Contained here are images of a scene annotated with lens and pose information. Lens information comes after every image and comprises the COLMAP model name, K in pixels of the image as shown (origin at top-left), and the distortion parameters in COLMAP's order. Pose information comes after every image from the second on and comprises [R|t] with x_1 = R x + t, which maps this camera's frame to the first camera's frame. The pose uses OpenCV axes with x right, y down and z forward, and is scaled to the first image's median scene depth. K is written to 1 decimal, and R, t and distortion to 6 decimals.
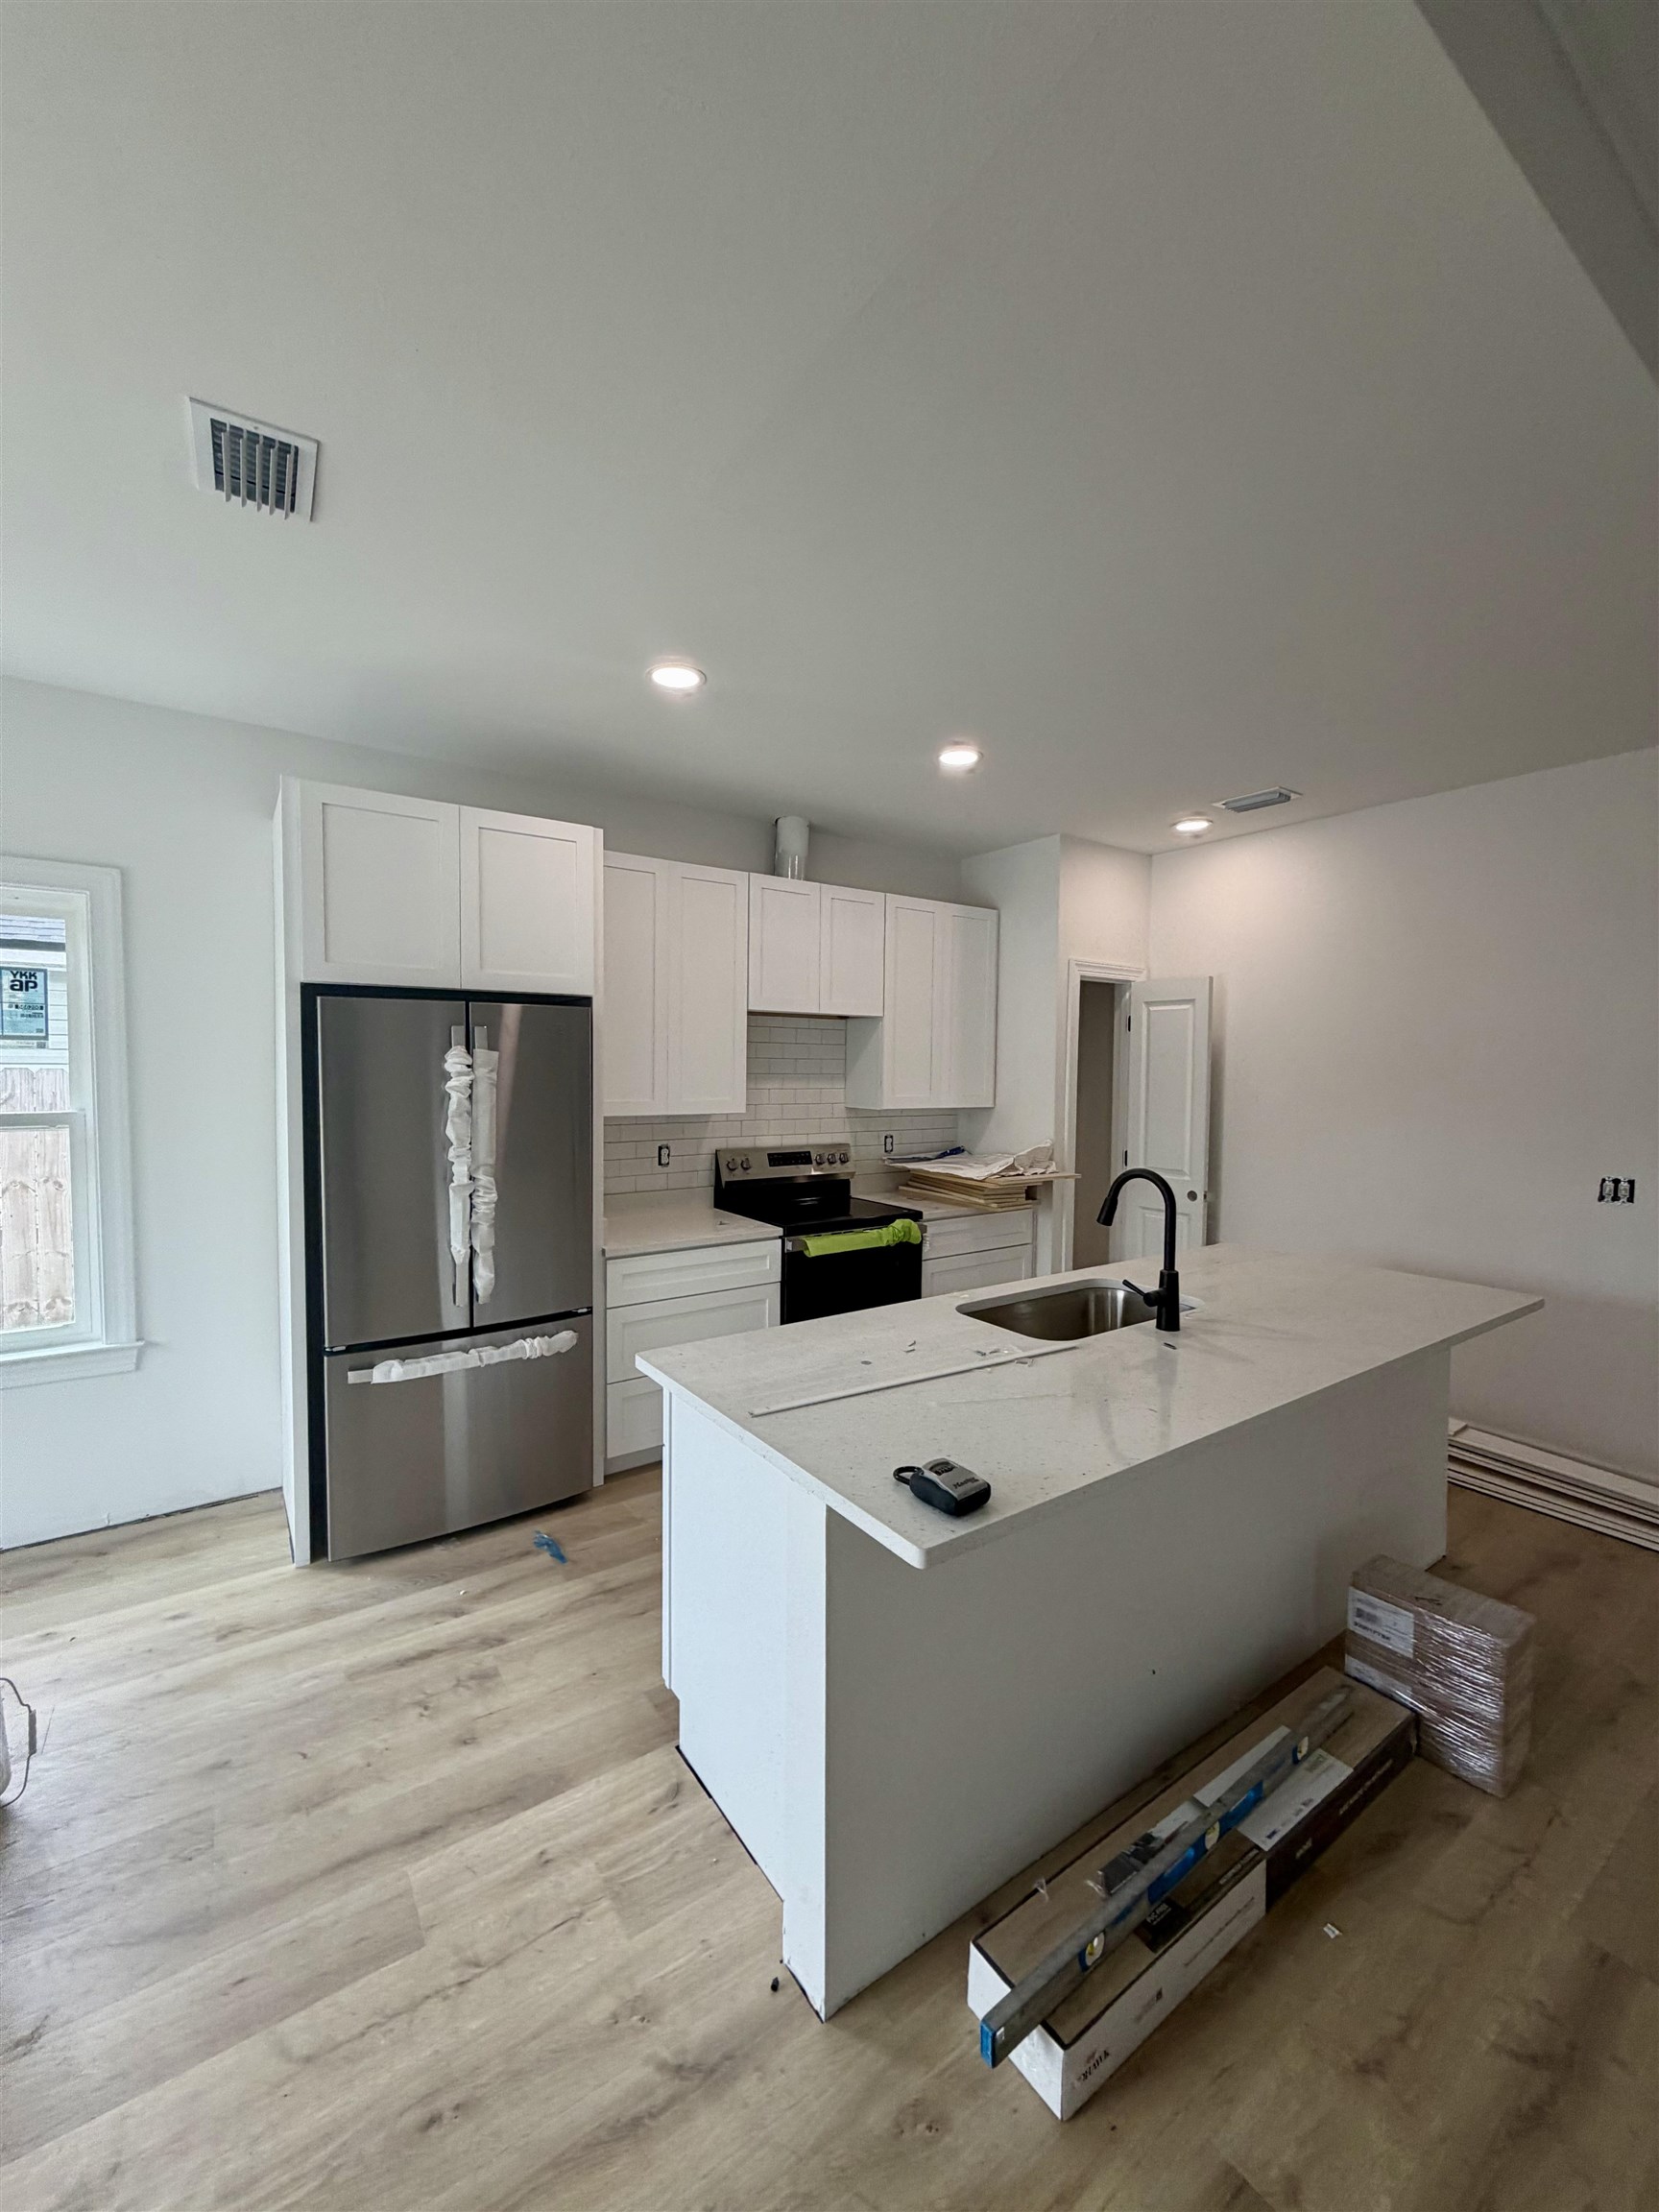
lens RADIAL K [[878.4, 0, 836.7], [0, 878.4, 1103.5], [0, 0, 1]] dist [-0.002909, 0.000303]
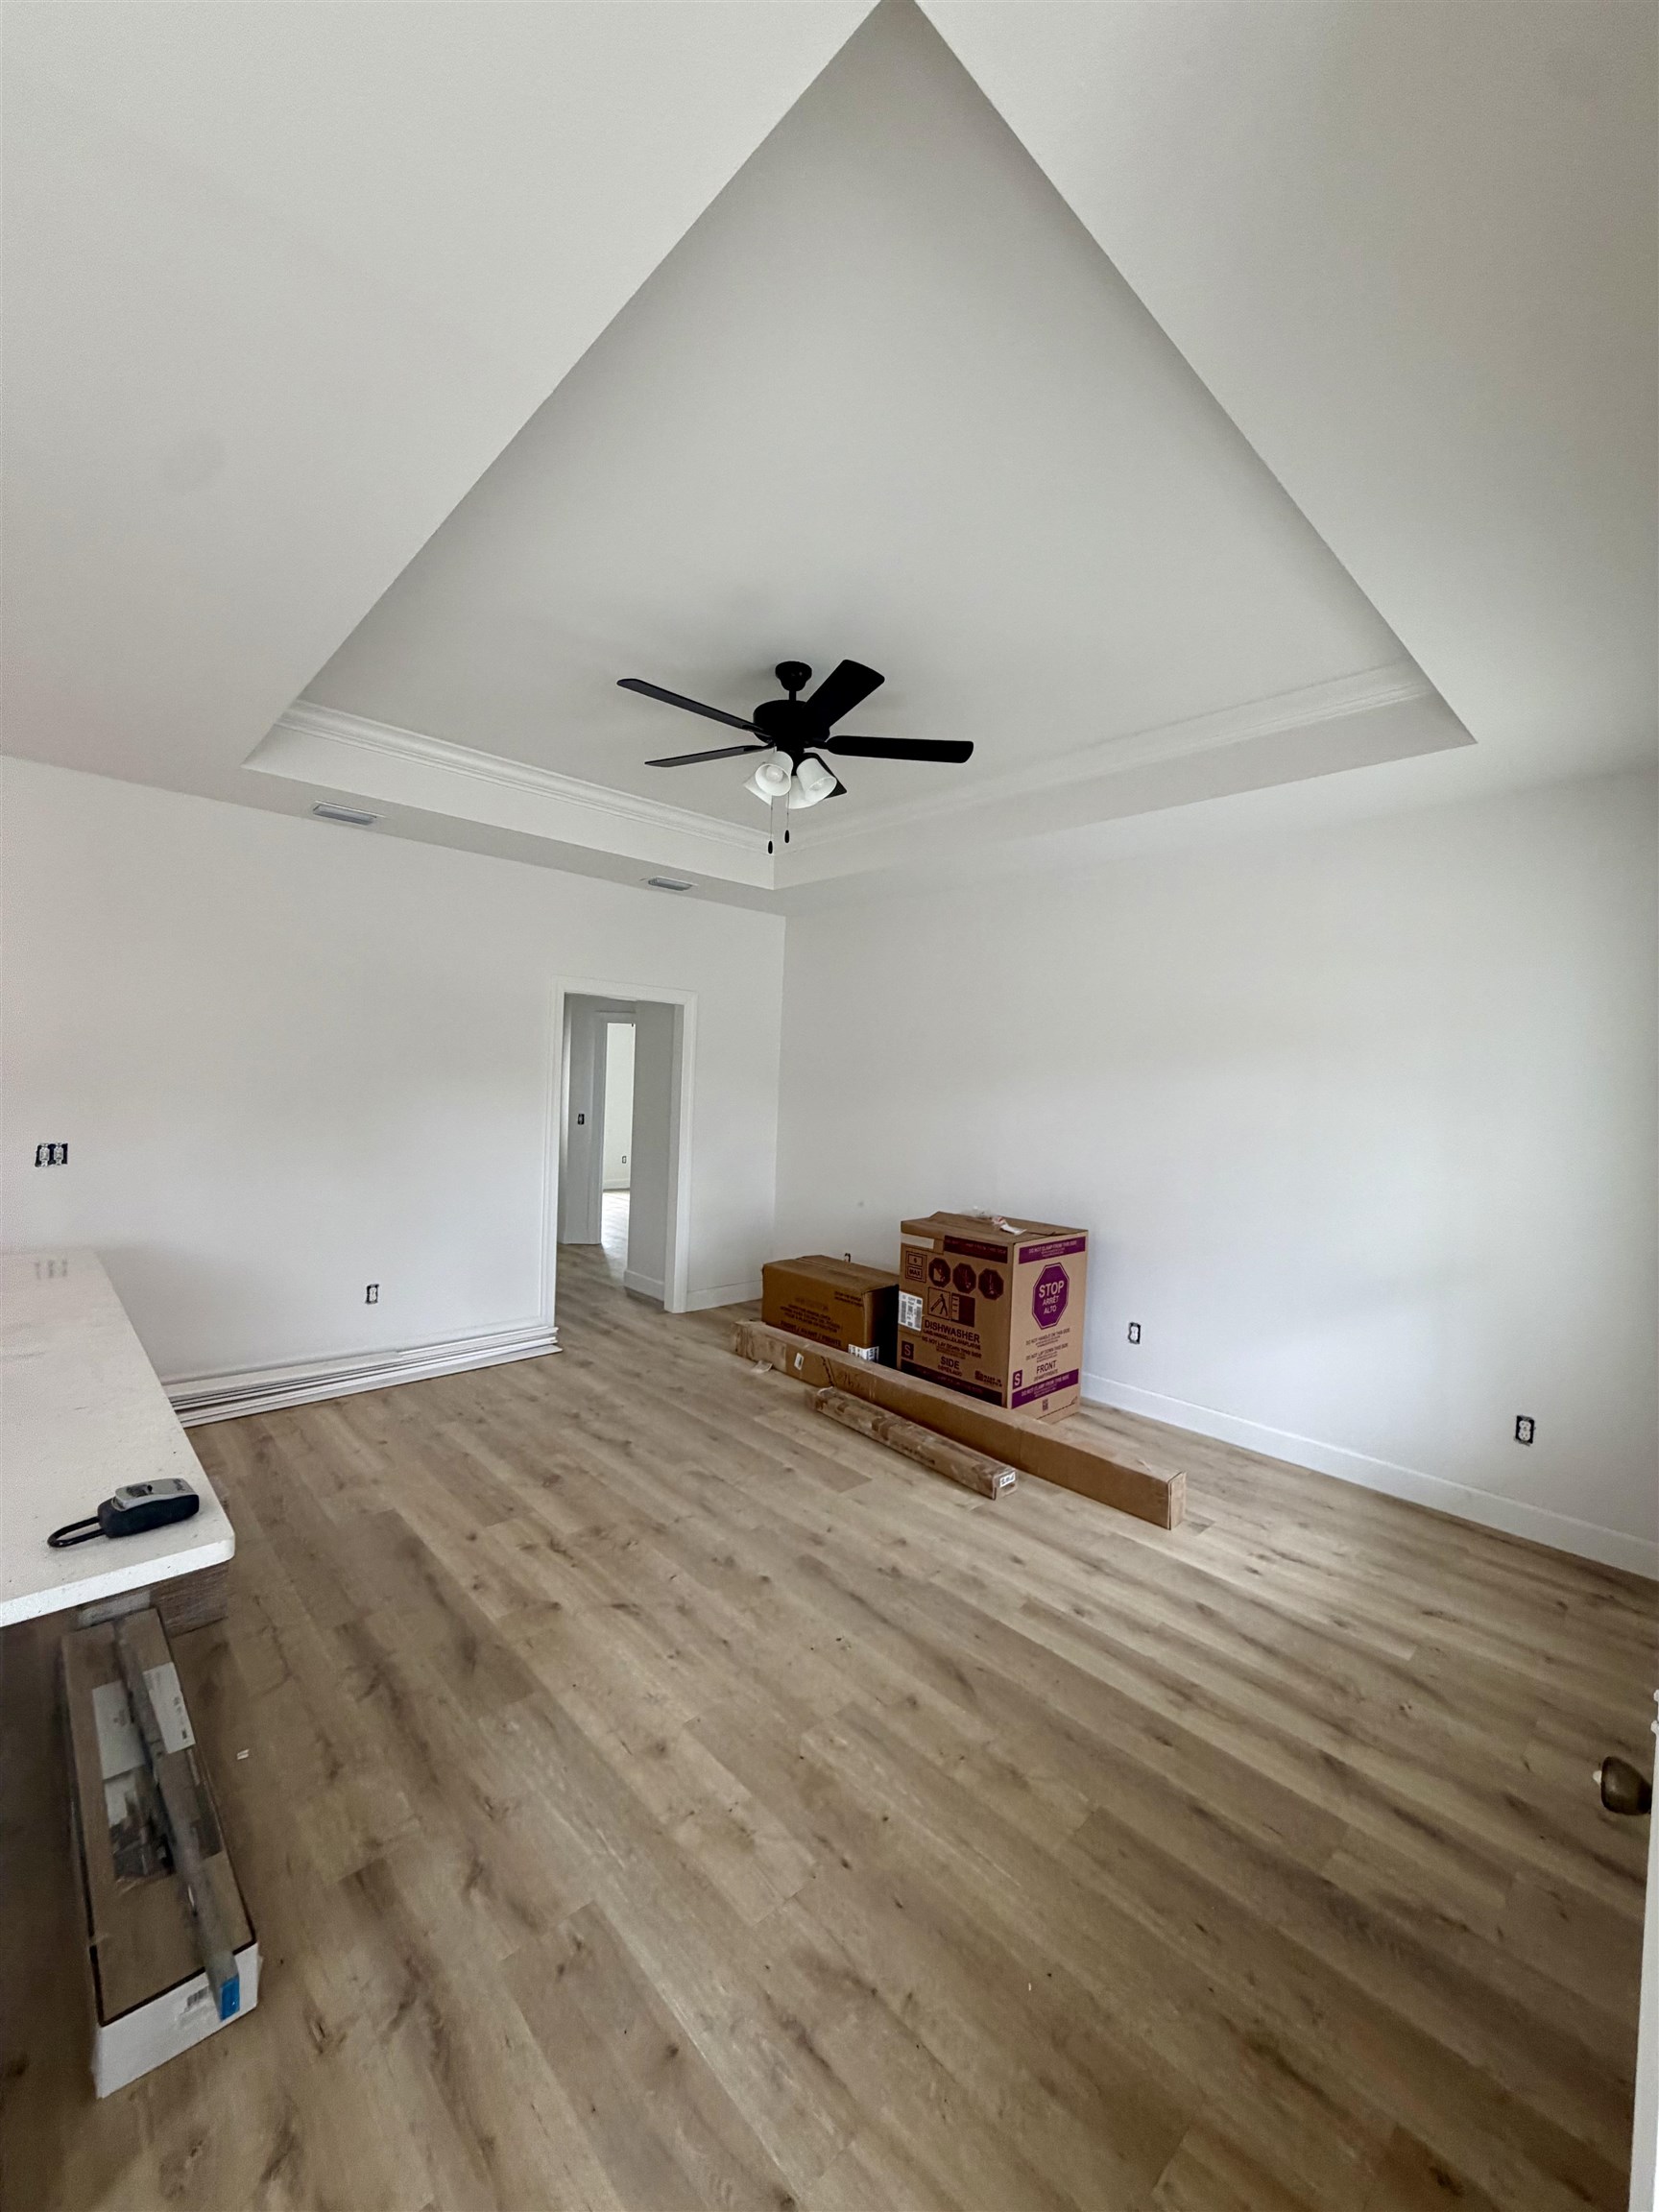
lens RADIAL K [[878.4, 0, 831.4], [0, 878.4, 1105.5], [0, 0, 1]] dist [-0.002909, 0.000303]
pose [[-0.153393, -0.042033, 0.987271, -0.435878], [0.004145, 0.999059, 0.043179, -0.010008], [-0.988157, 0.010716, -0.153074, 0.212470]]
